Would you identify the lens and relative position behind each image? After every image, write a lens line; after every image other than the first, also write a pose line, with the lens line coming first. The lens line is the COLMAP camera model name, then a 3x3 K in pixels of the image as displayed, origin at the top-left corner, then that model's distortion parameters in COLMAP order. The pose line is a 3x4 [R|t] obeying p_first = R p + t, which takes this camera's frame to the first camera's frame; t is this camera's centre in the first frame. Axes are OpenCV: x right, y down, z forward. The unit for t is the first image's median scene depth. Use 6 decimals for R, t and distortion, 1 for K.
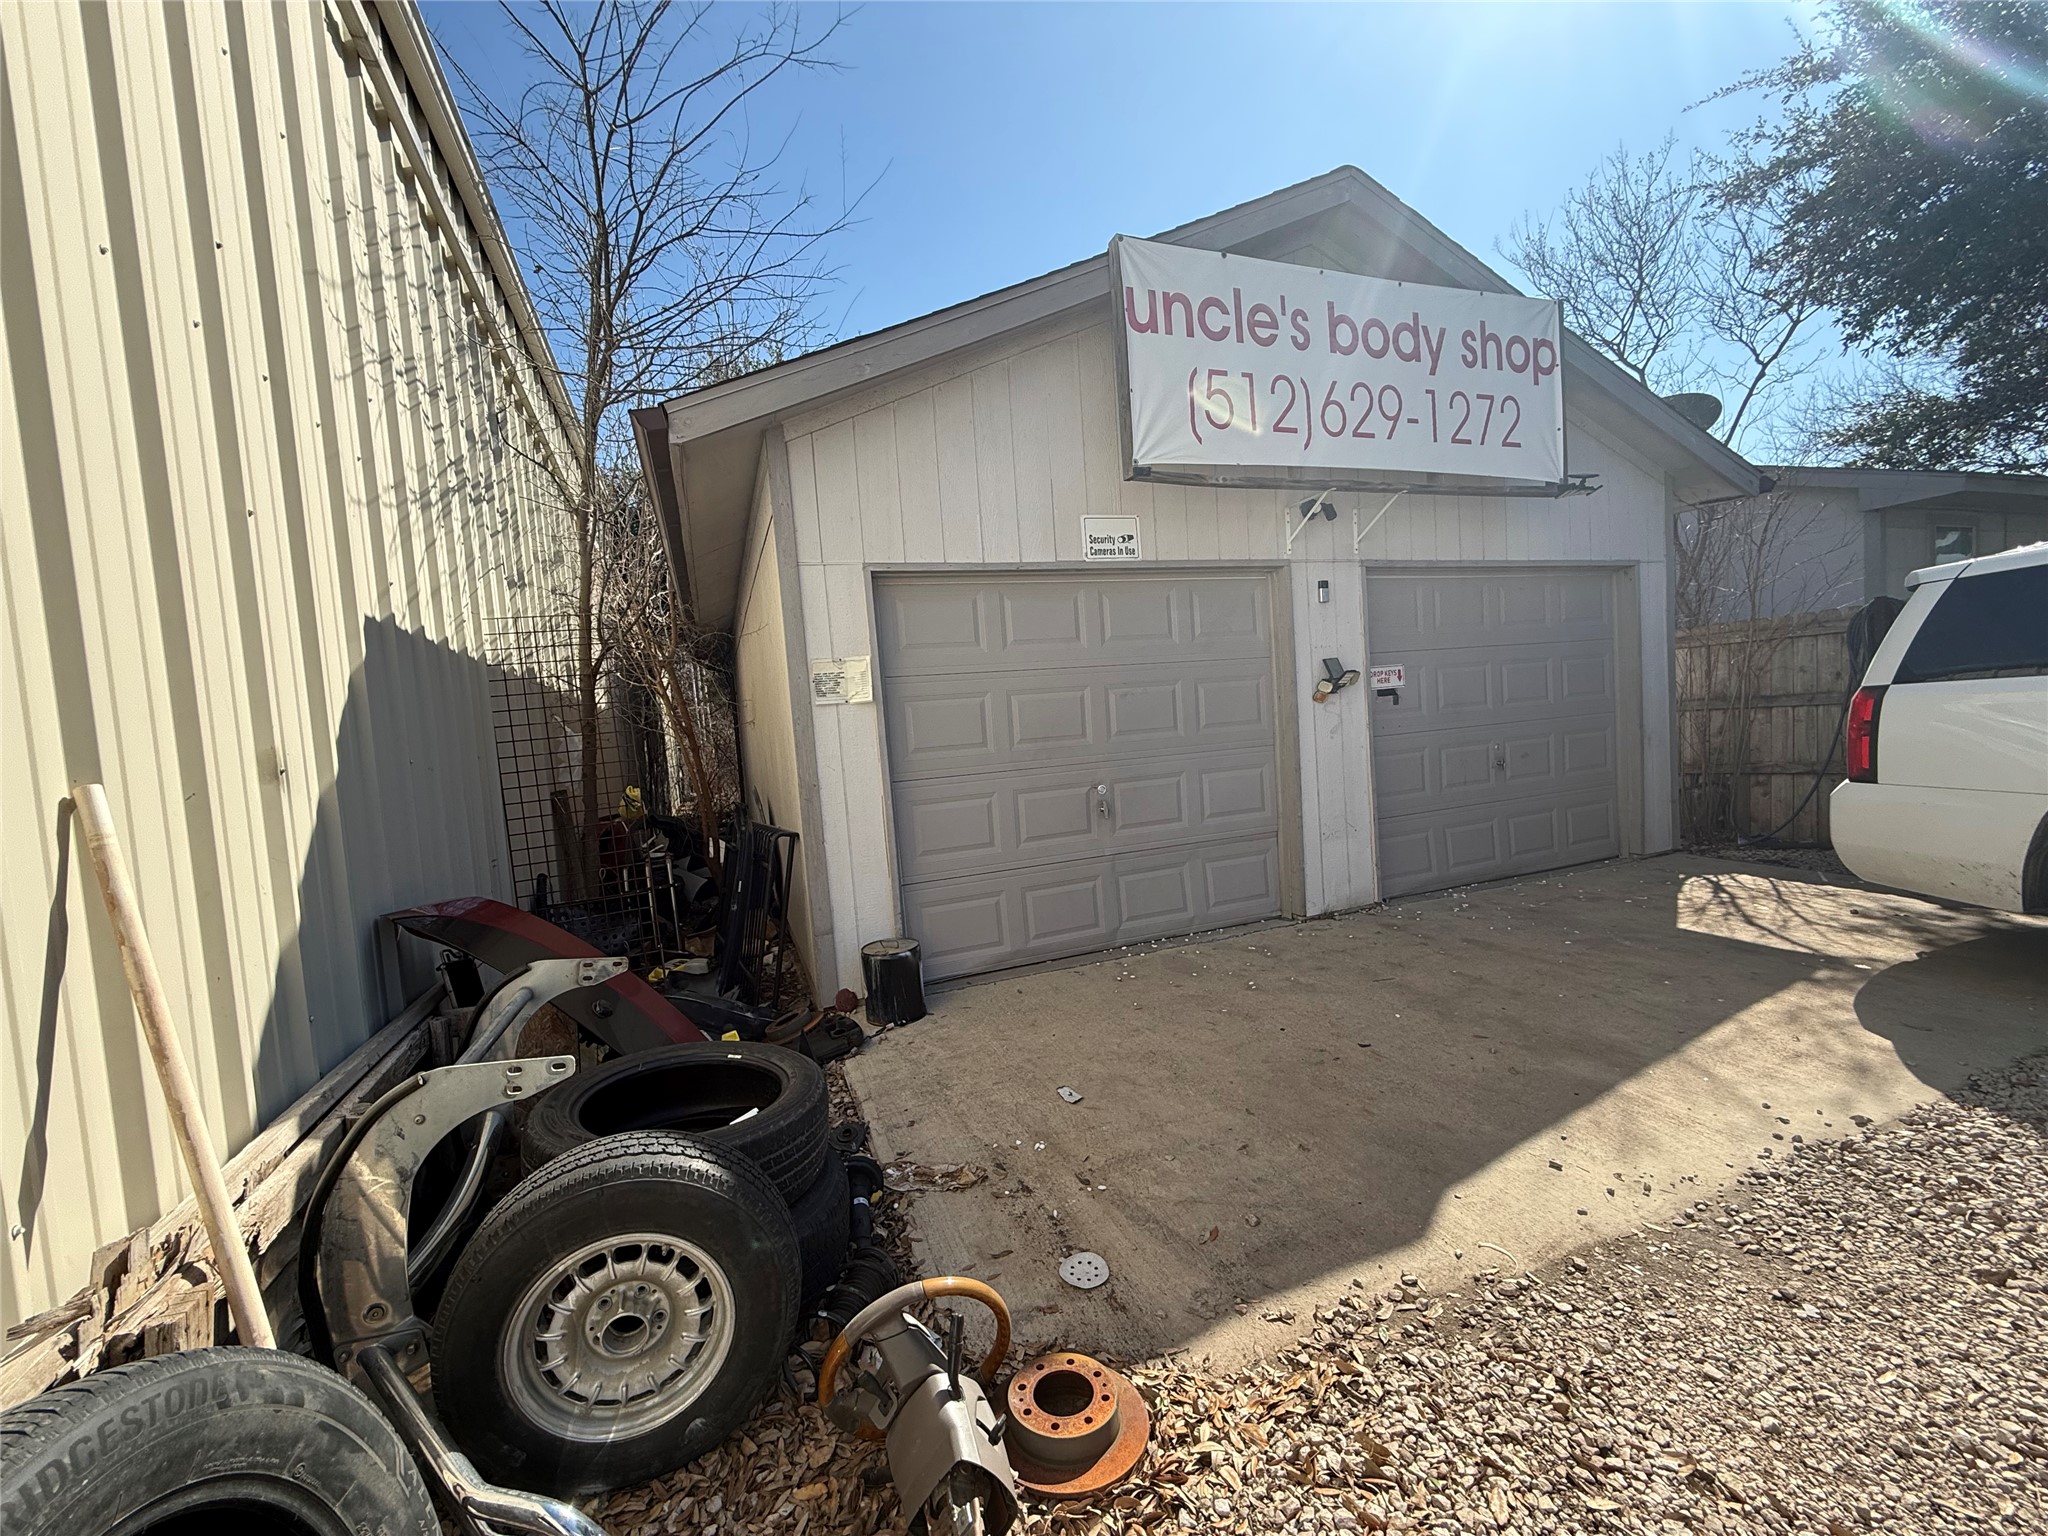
lens RADIAL K [[825.8, 0, 1023.9], [0, 825.8, 772.4], [0, 0, 1]] dist [0.001322, 0.000040]
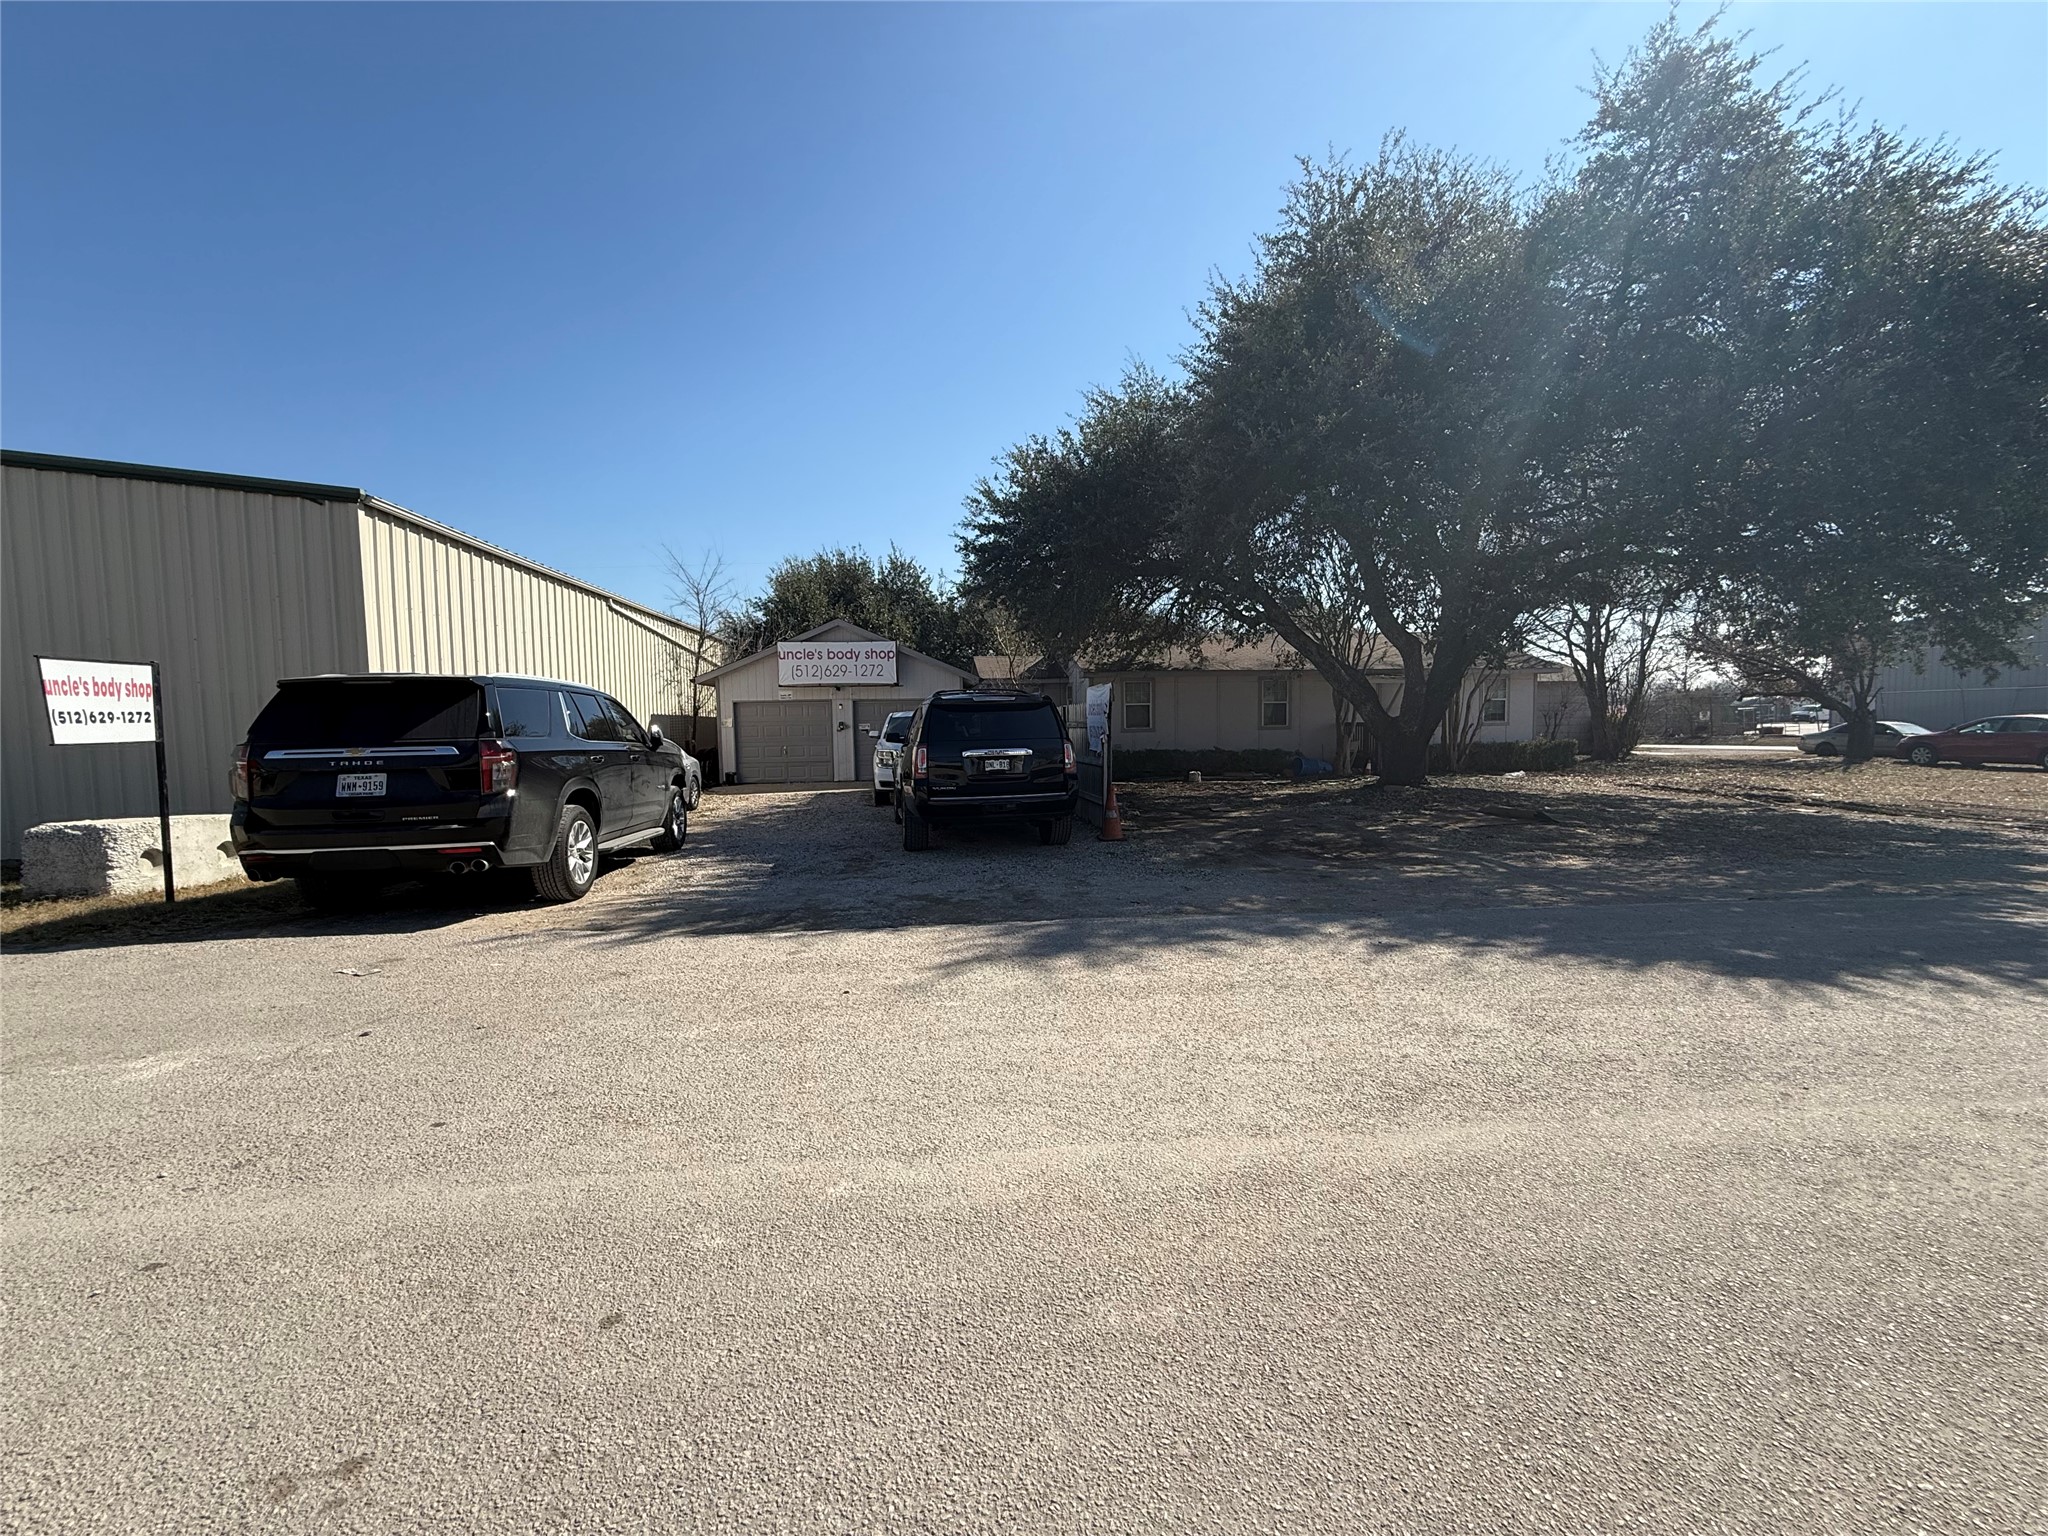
lens RADIAL K [[814.6, 0, 1018.9], [0, 814.6, 769.9], [0, 0, 1]] dist [-0.000332, -0.000148]
pose [[0.963408, 0.074985, -0.257337, 2.588424], [-0.072811, 0.997184, 0.017982, -0.034084], [0.257960, 0.001413, 0.966154, -3.134199]]
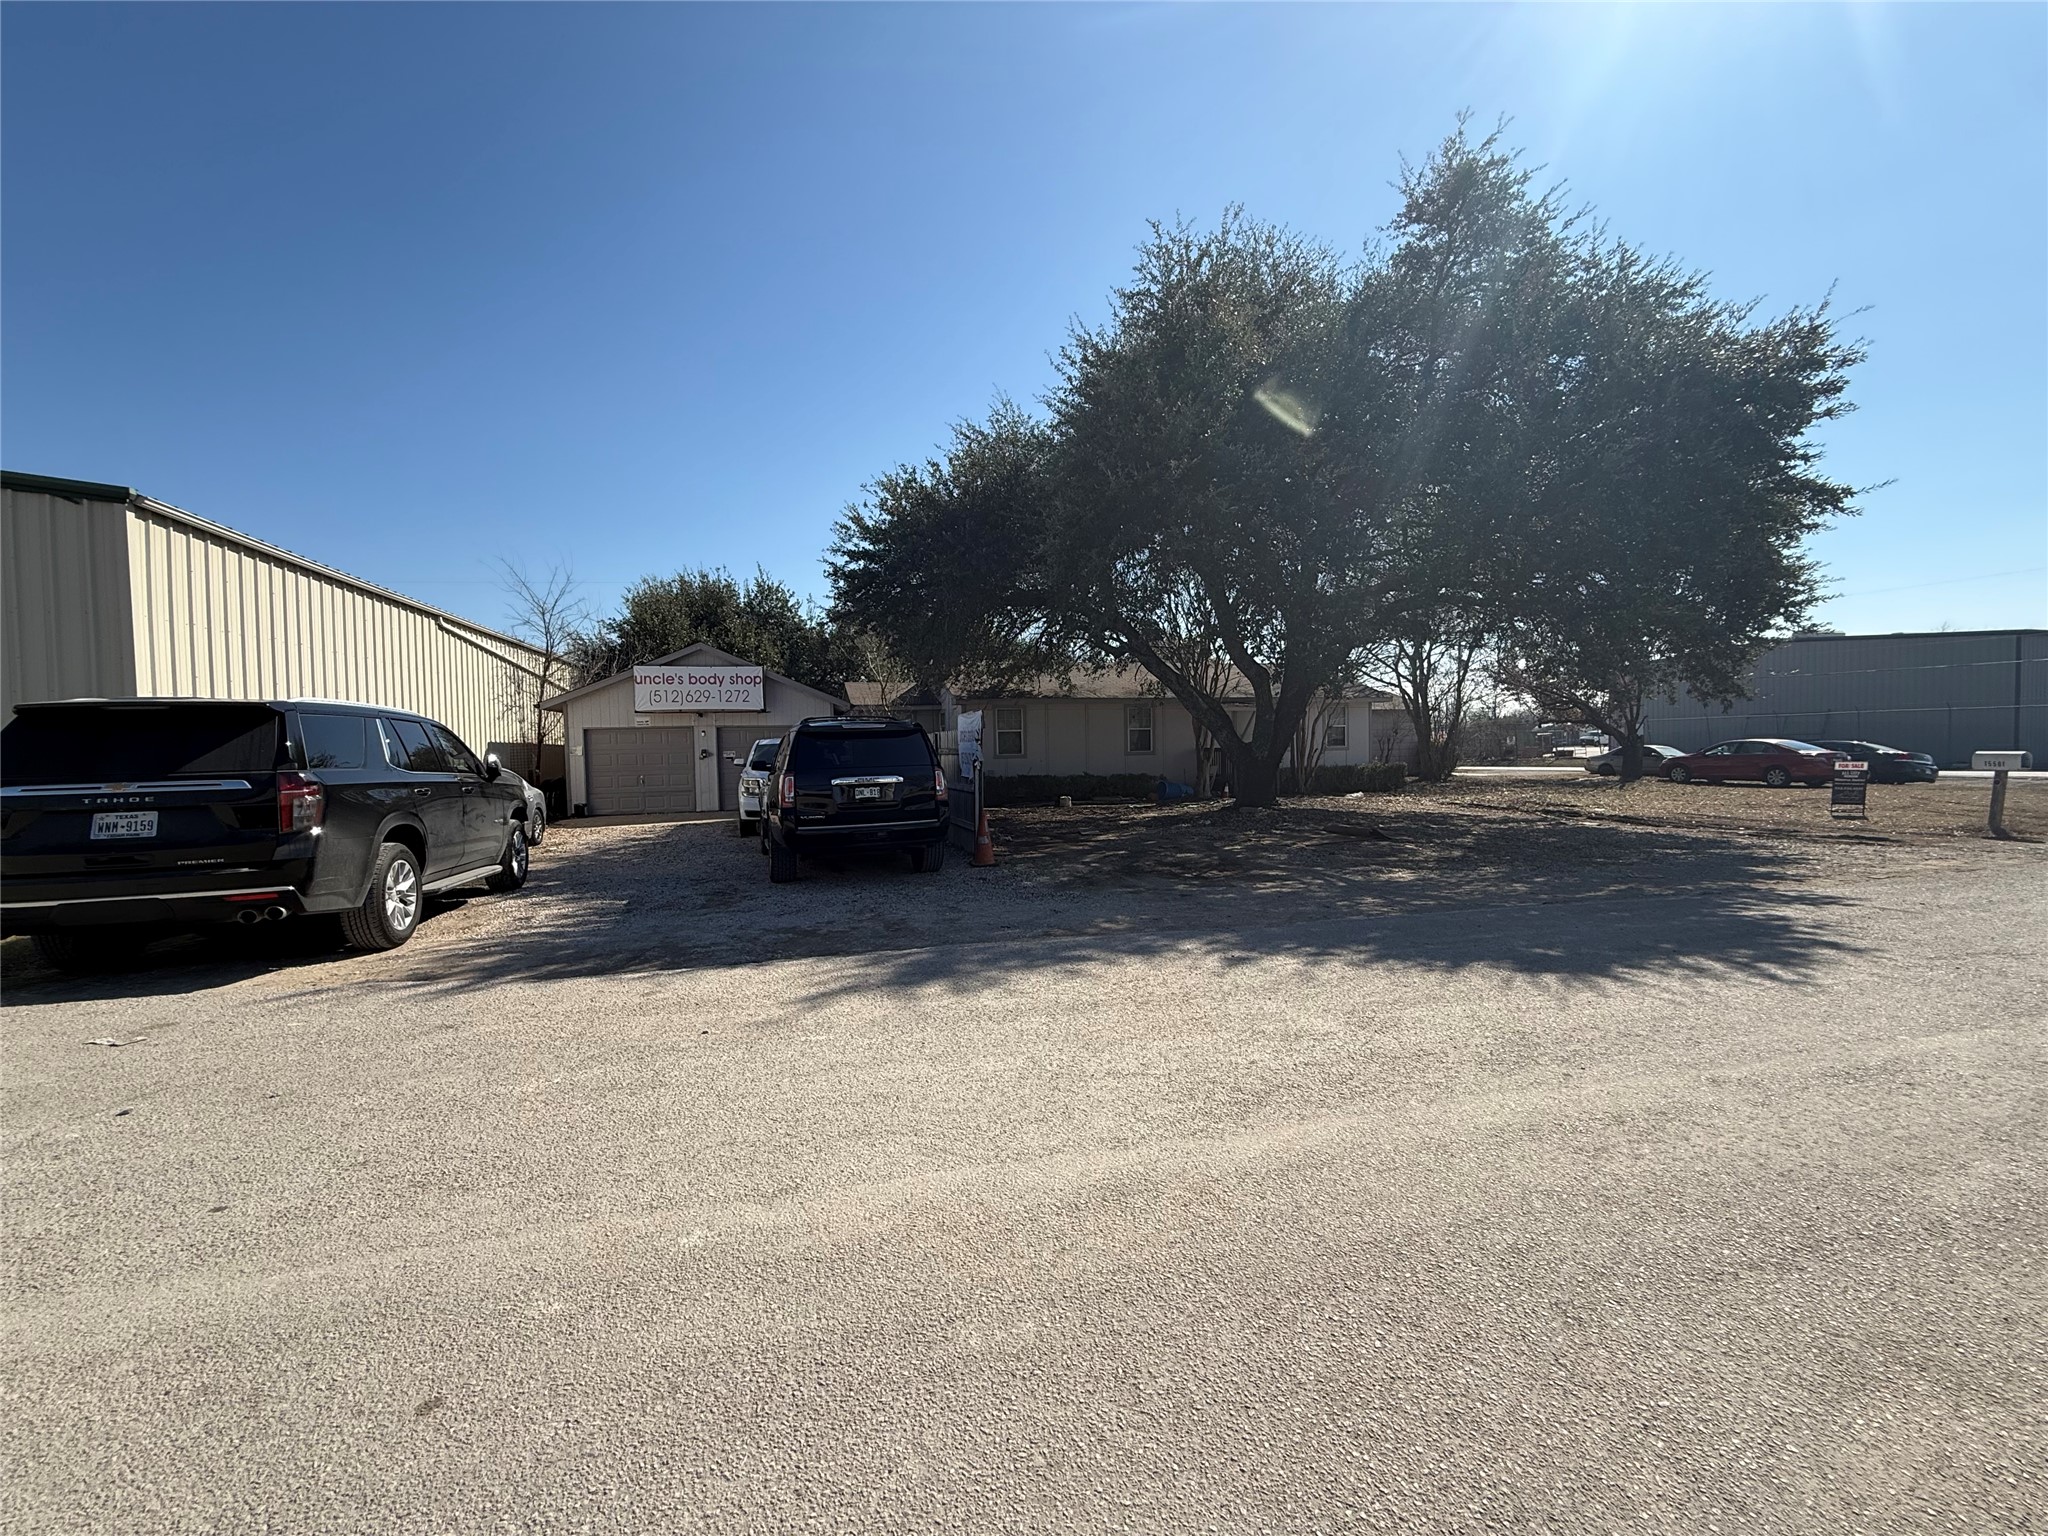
lens RADIAL K [[814.6, 0, 1018.9], [0, 814.6, 769.9], [0, 0, 1]] dist [-0.000332, -0.000148]
pose [[0.992291, 0.058475, -0.109268, 2.596843], [-0.061495, 0.997807, -0.024473, -0.035431], [0.107597, 0.031003, 0.993711, -3.141328]]
